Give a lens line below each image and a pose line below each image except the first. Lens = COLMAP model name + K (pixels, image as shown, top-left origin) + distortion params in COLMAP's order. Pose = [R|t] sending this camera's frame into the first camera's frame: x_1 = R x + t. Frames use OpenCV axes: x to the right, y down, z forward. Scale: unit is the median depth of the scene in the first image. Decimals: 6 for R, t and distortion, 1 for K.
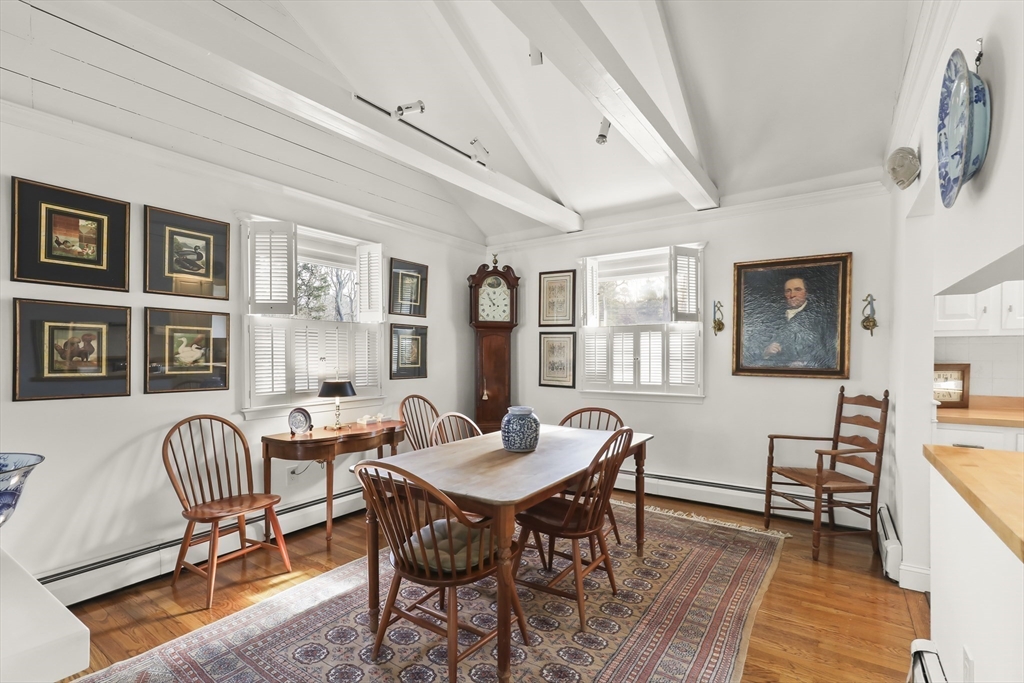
lens RADIAL K [[468.8, 0, 514.5], [0, 468.8, 350.3], [0, 0, 1]] dist [0.002076, 0.000627]
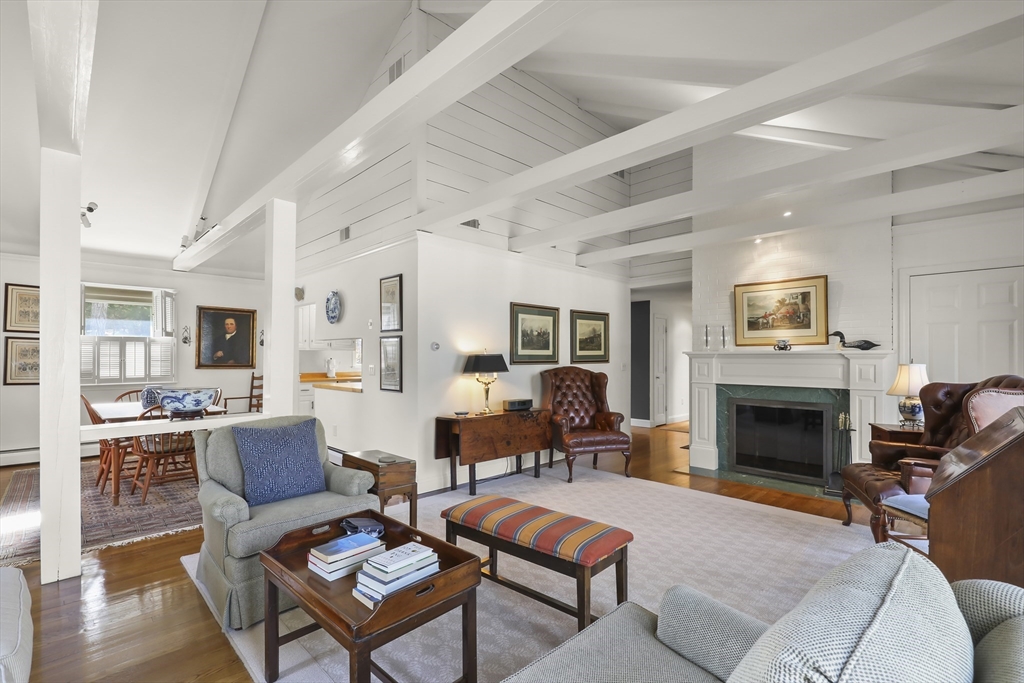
lens RADIAL K [[468.8, 0, 513.0], [0, 468.8, 350.8], [0, 0, 1]] dist [0.002076, 0.000627]
pose [[0.197473, 0.017808, 0.980147, -1.028579], [-0.007768, 0.999832, -0.016601, 0.004845], [-0.980278, -0.004335, 0.197578, -0.515724]]
